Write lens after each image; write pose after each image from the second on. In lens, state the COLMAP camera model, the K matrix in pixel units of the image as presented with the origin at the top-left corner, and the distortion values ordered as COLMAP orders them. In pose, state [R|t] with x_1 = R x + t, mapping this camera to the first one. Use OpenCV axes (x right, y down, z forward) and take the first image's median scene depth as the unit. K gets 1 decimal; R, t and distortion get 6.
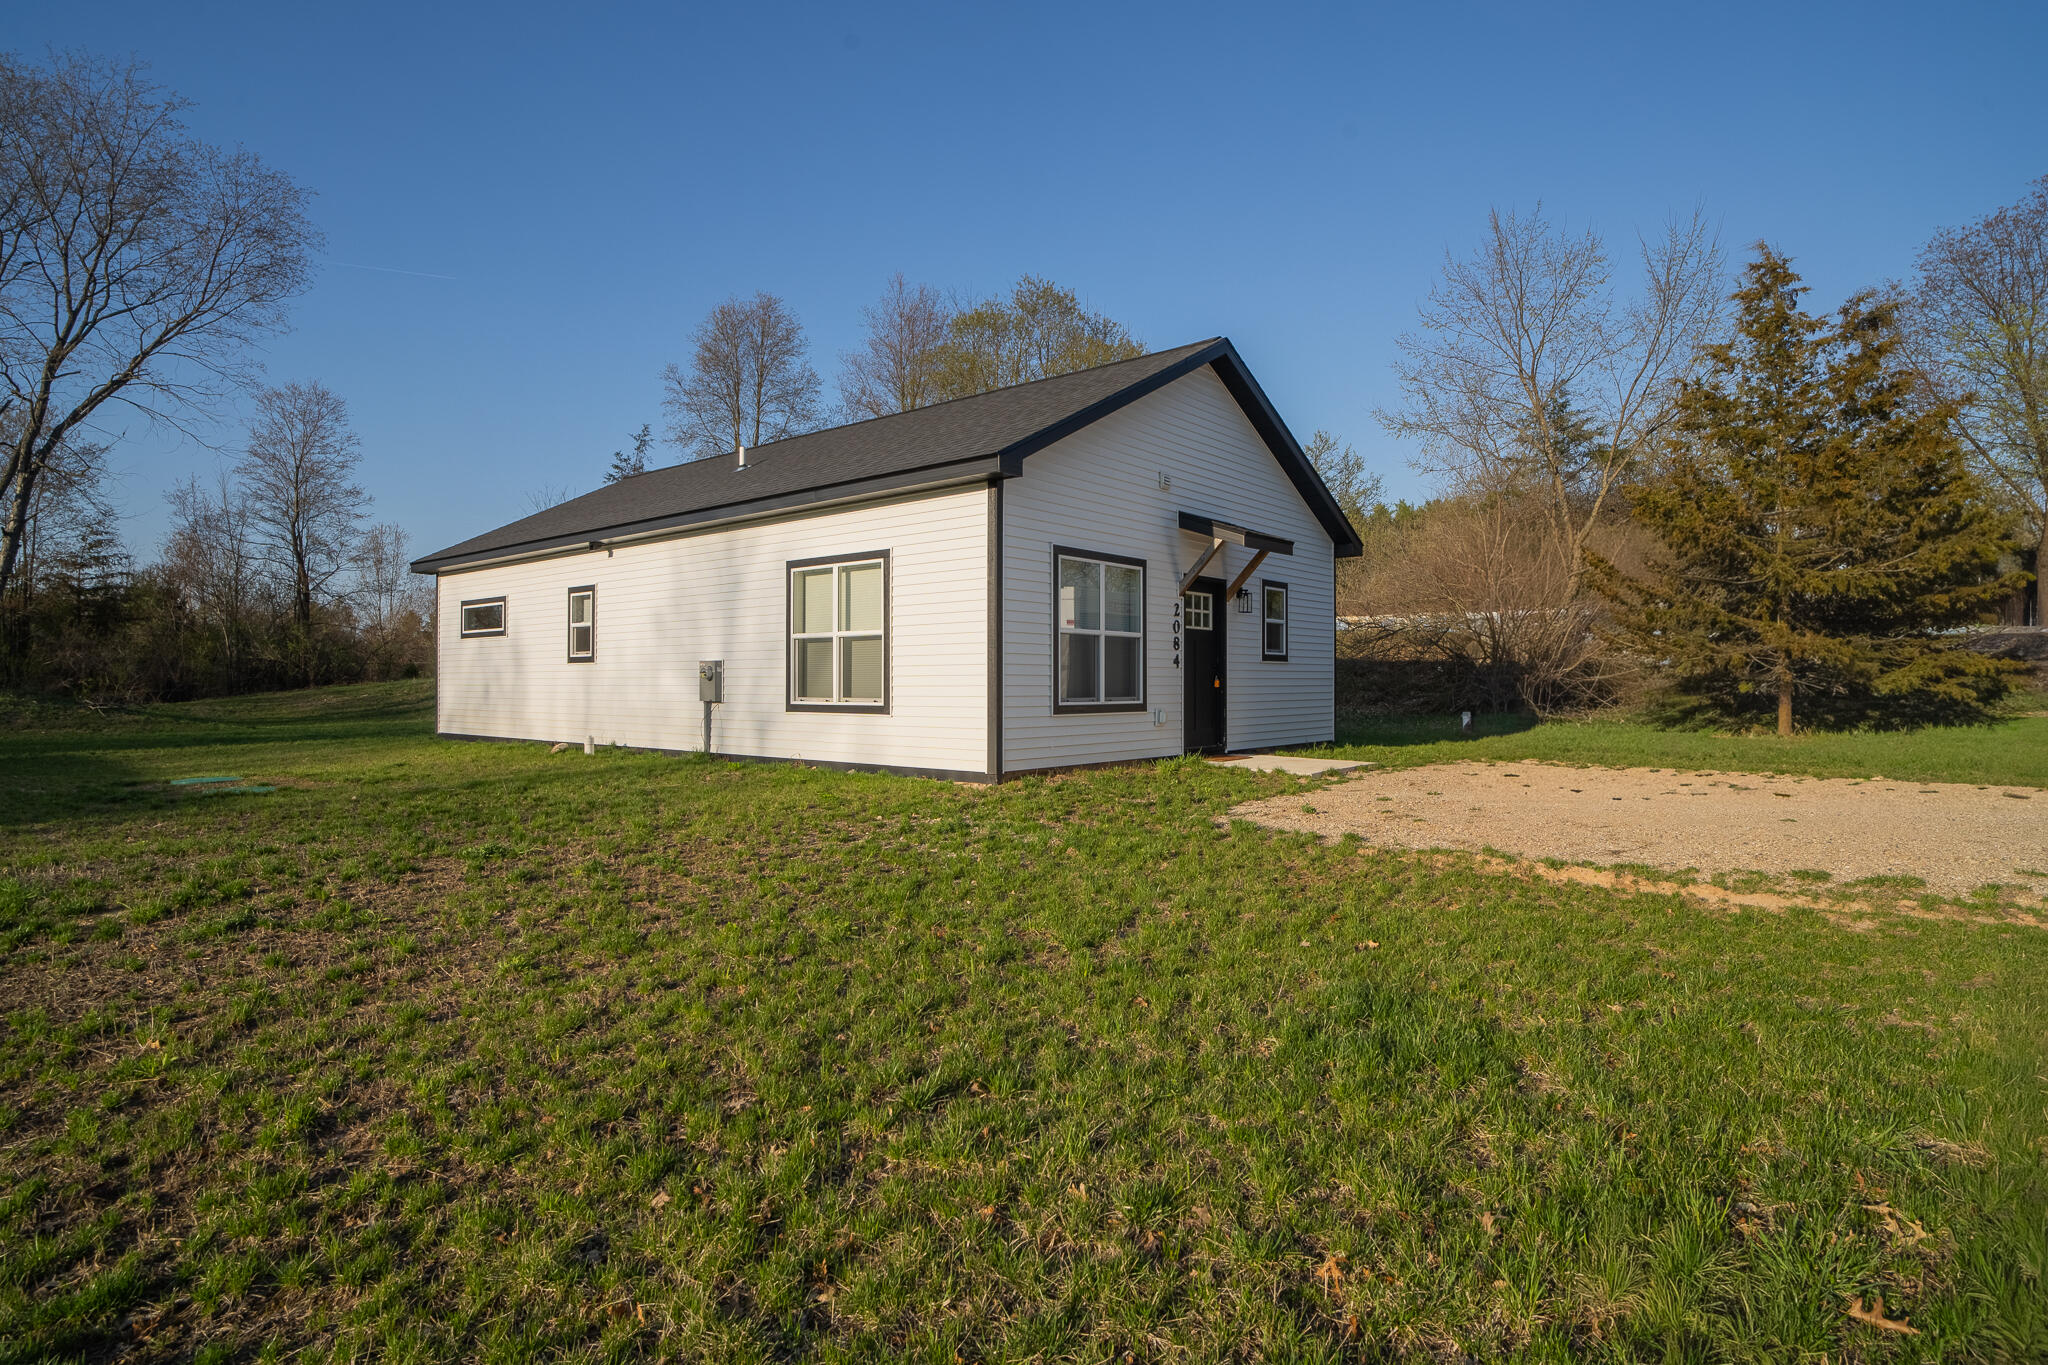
lens RADIAL K [[1084.9, 0, 1024.0], [0, 1084.9, 682.5], [0, 0, 1]] dist [-0.026442, 0.001257]
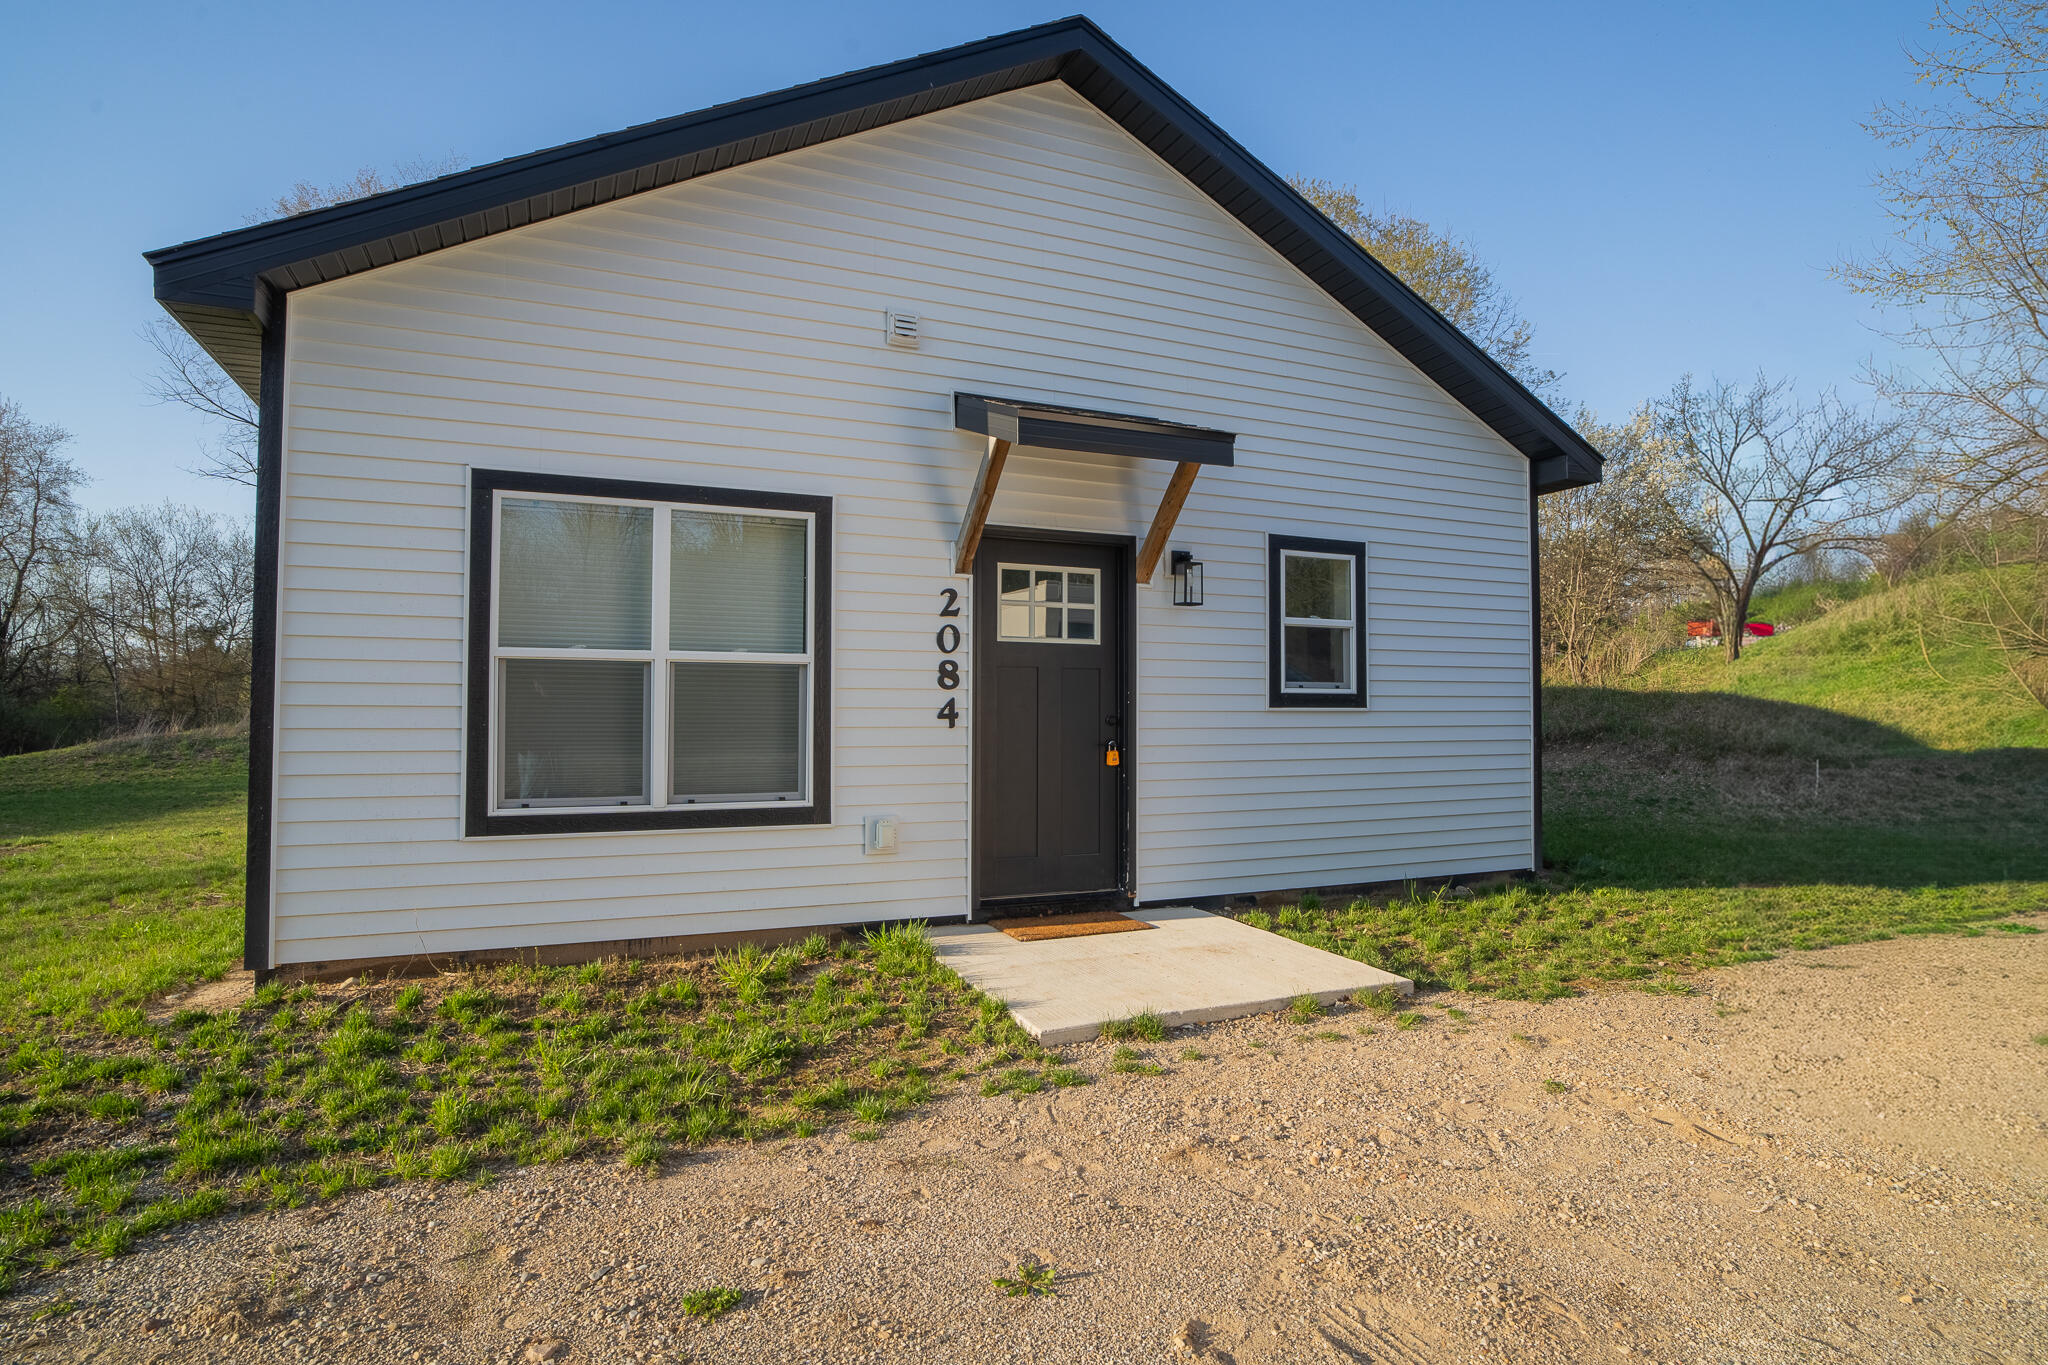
lens RADIAL K [[1084.9, 0, 1024.0], [0, 1084.9, 682.5], [0, 0, 1]] dist [-0.026442, 0.001257]
pose [[0.894527, -0.011638, -0.446862, 0.364250], [-0.000549, 0.999632, -0.027133, -0.019286], [0.447014, 0.024516, 0.894191, 0.575867]]
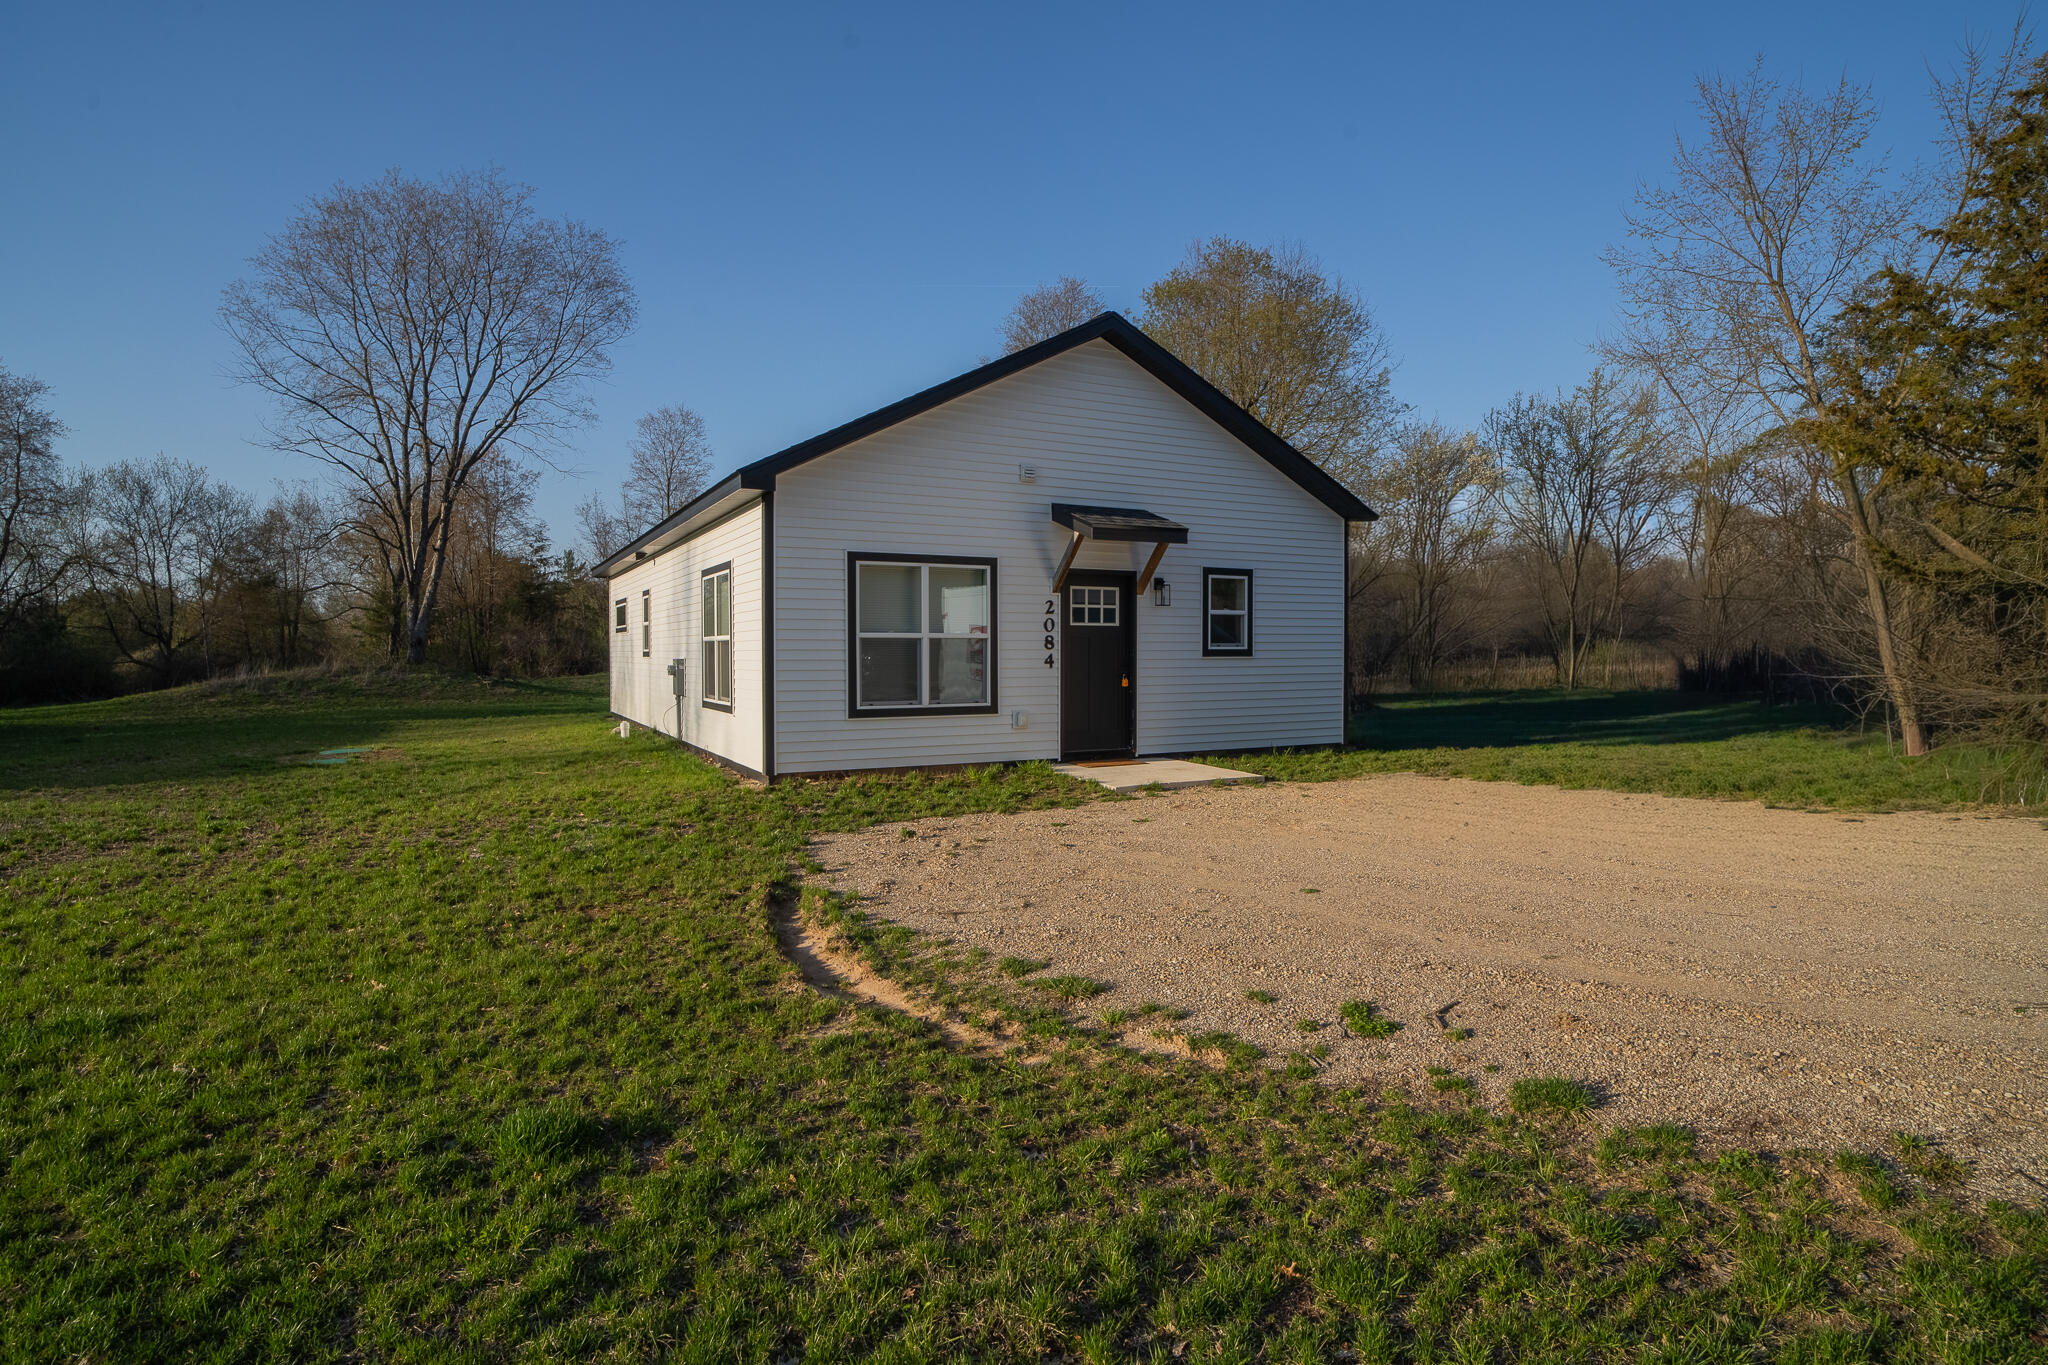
lens RADIAL K [[1084.9, 0, 1024.0], [0, 1084.9, 682.5], [0, 0, 1]] dist [-0.026442, 0.001257]
pose [[0.922971, 0.009409, -0.384755, 0.471335], [0.002459, 0.999537, 0.030341, -0.028671], [0.384862, -0.028950, 0.922520, 0.102240]]
